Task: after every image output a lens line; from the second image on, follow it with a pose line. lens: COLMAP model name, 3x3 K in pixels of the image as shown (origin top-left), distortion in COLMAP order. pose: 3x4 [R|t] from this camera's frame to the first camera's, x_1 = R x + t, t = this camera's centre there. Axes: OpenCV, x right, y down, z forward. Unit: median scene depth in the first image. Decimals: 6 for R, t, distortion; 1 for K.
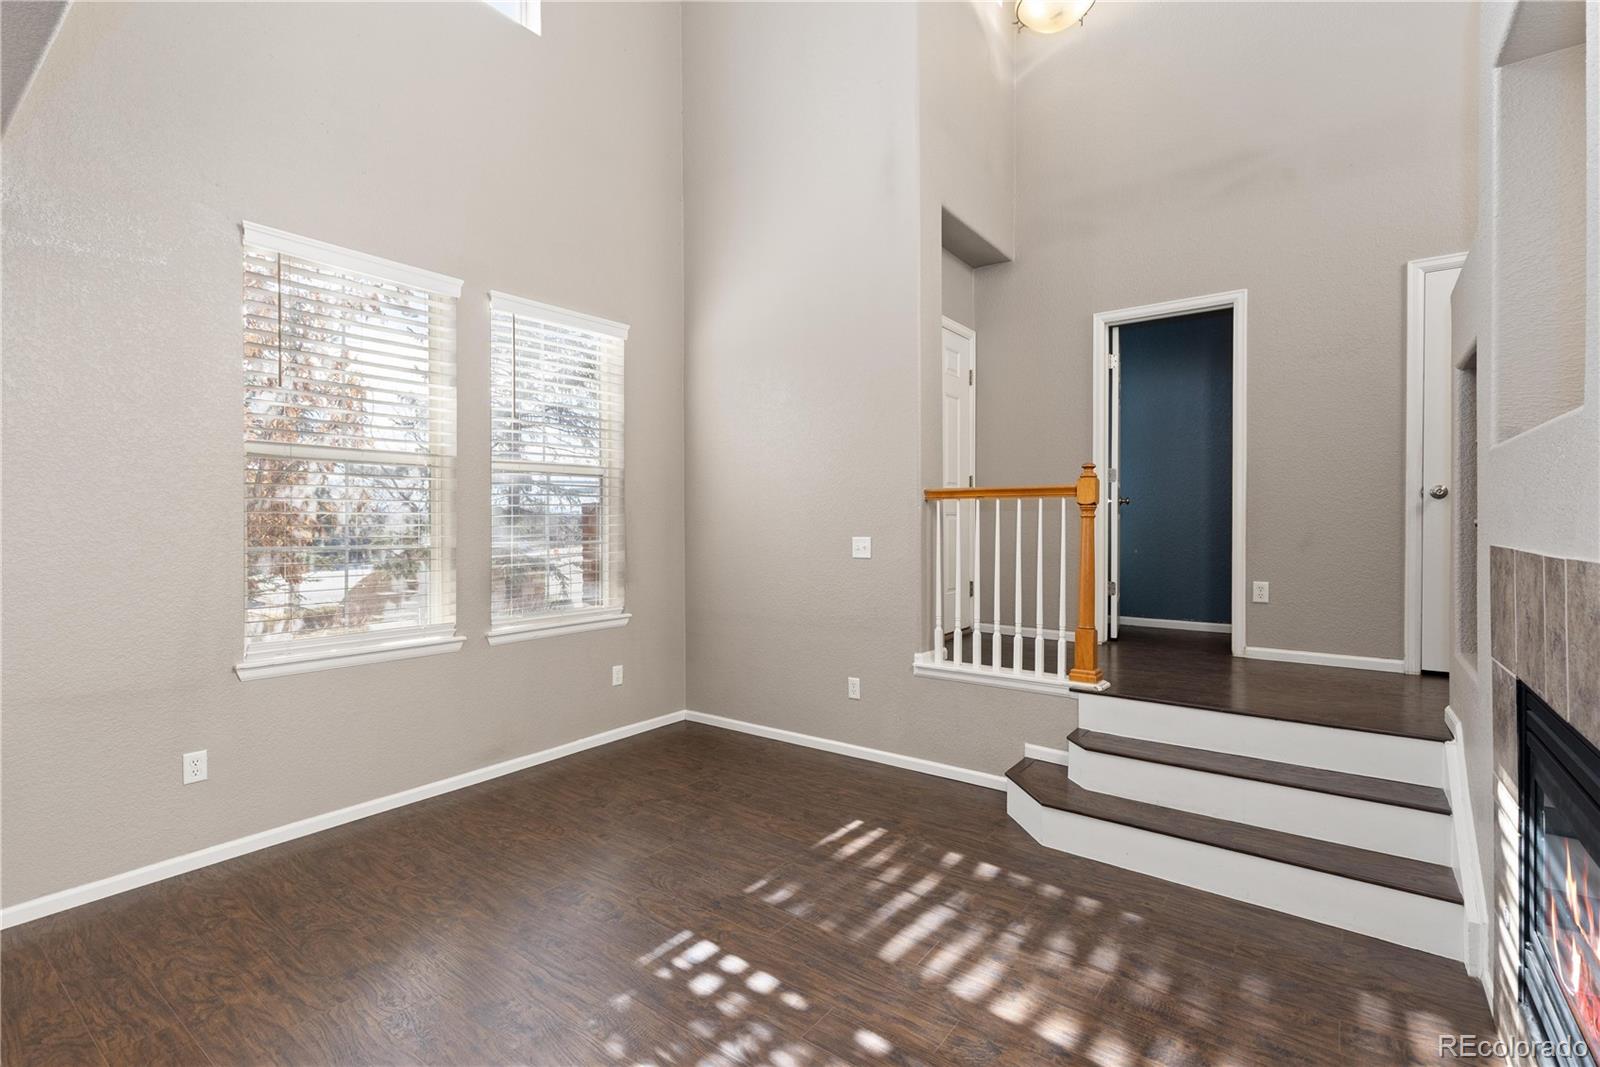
lens RADIAL K [[731.8, 0, 785.9], [0, 731.8, 524.2], [0, 0, 1]] dist [0.012640, 0.000464]
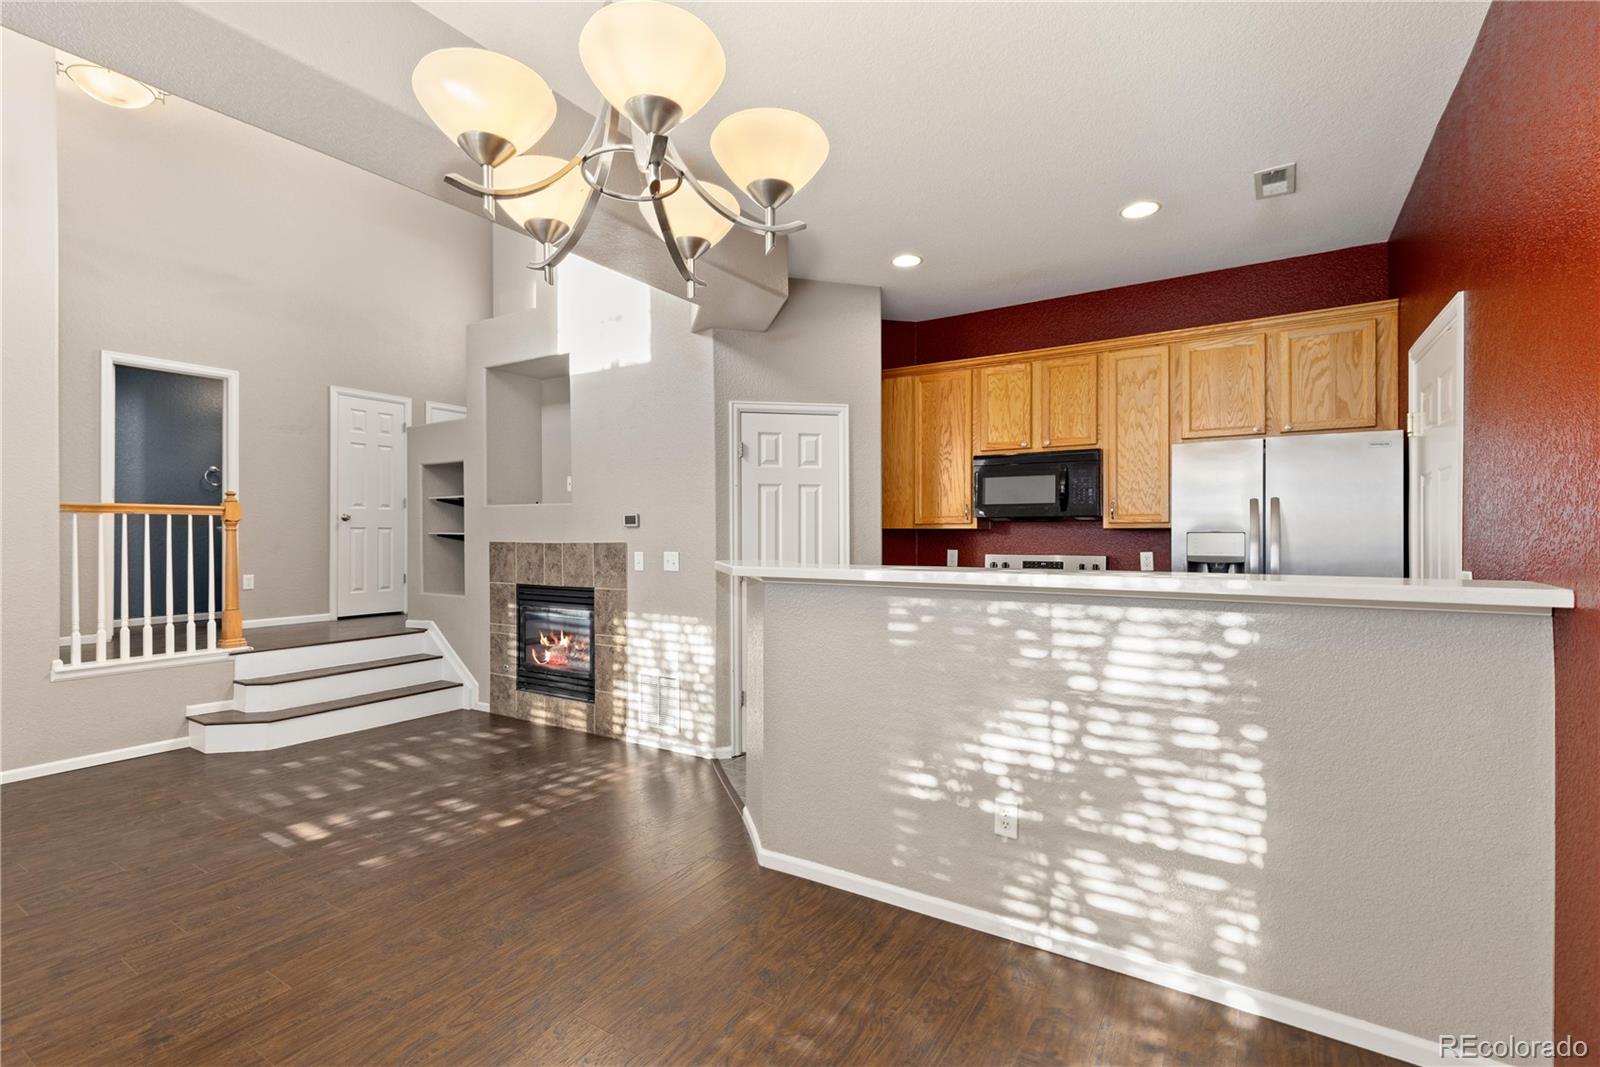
lens RADIAL K [[731.8, 0, 796.1], [0, 731.8, 533.9], [0, 0, 1]] dist [0.012640, 0.000464]
pose [[-0.074044, -0.001951, 0.997253, -0.888488], [0.006603, 0.999975, 0.002447, -0.000109], [-0.997233, 0.006766, -0.074029, 0.024423]]
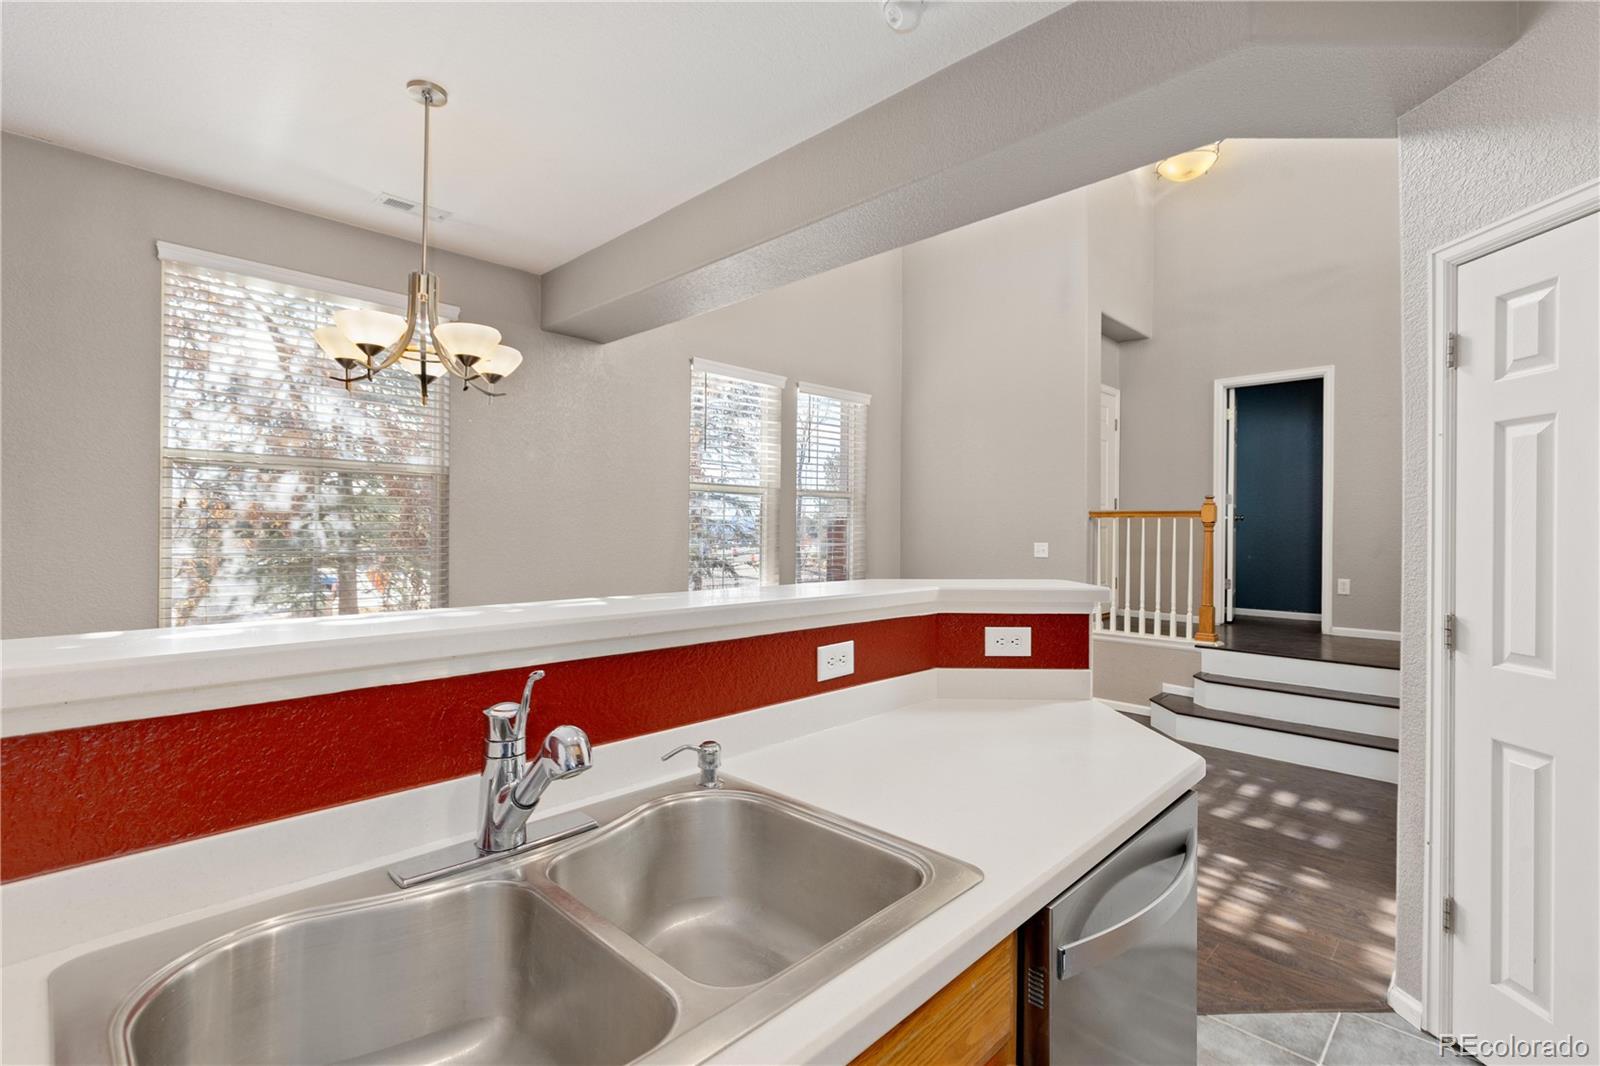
lens RADIAL K [[731.8, 0, 797.3], [0, 731.8, 527.7], [0, 0, 1]] dist [0.012640, 0.000464]
pose [[0.992540, 0.008959, -0.121591, -0.195059], [-0.009691, 0.999938, -0.005428, -0.000267], [0.121535, 0.006566, 0.992565, -0.480696]]
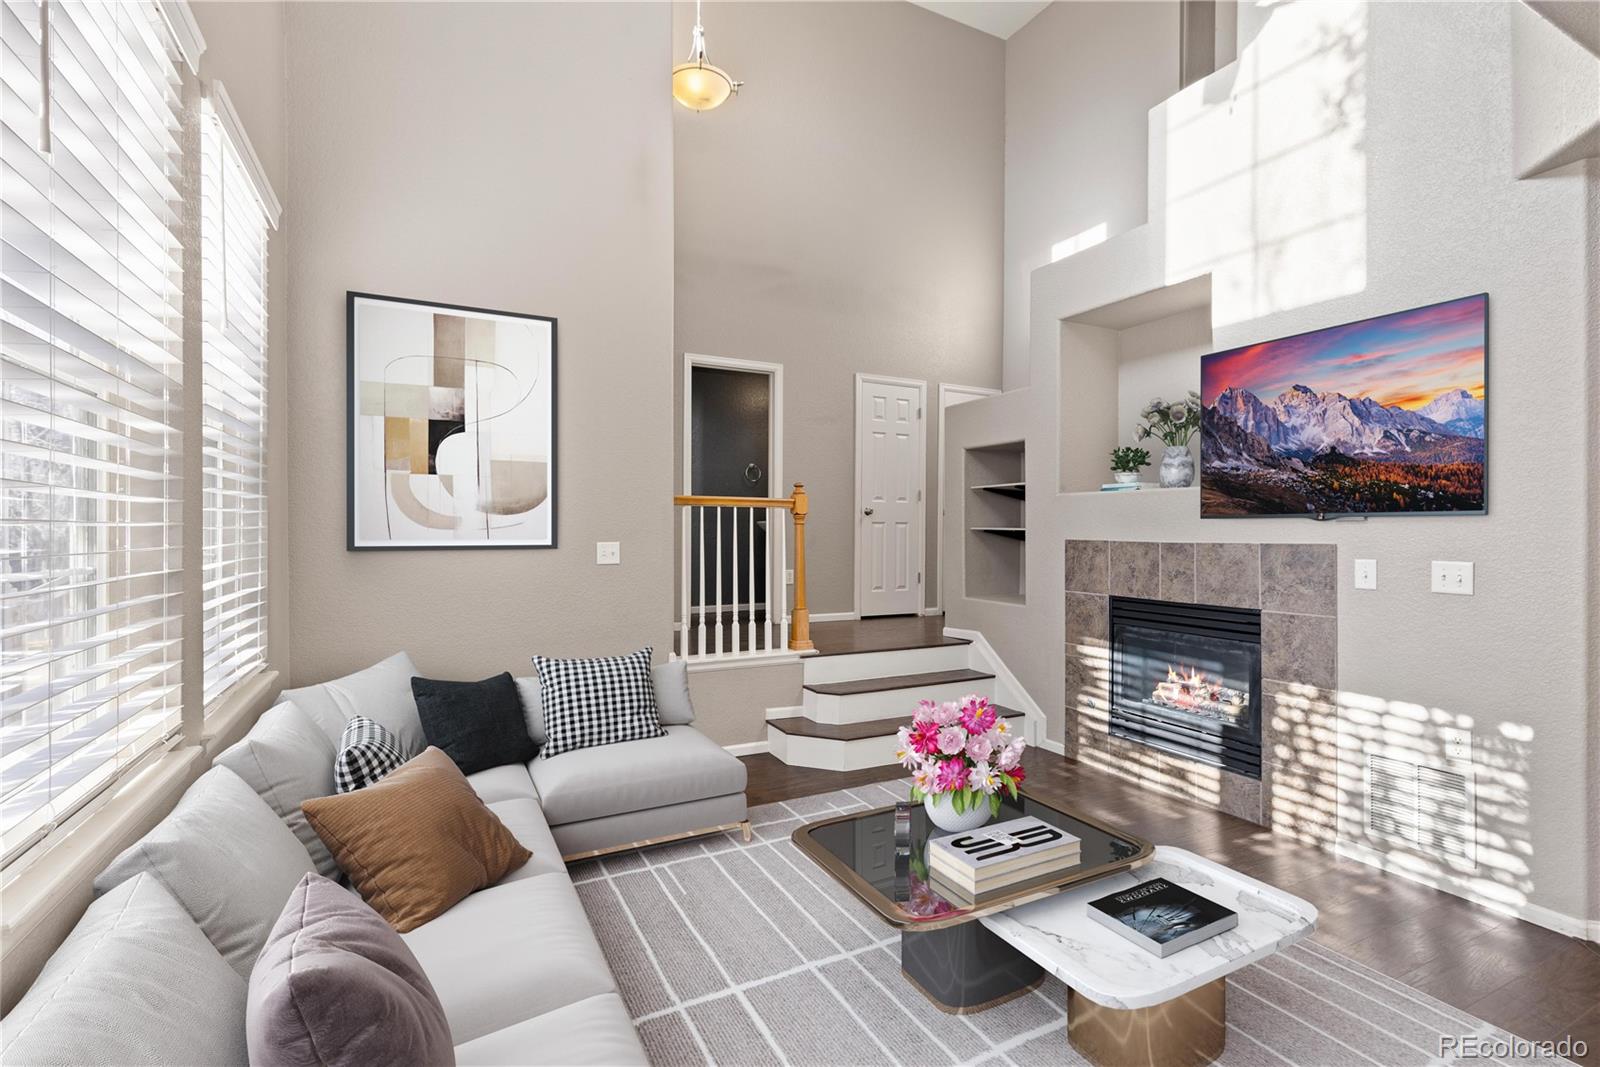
lens RADIAL K [[731.8, 0, 791.8], [0, 731.8, 531.5], [0, 0, 1]] dist [0.012640, 0.000464]
pose [[0.442714, 0.000135, 0.896663, -0.634695], [-0.002434, 0.999996, 0.001051, 0.002146], [-0.896660, -0.002648, 0.442713, 0.359603]]
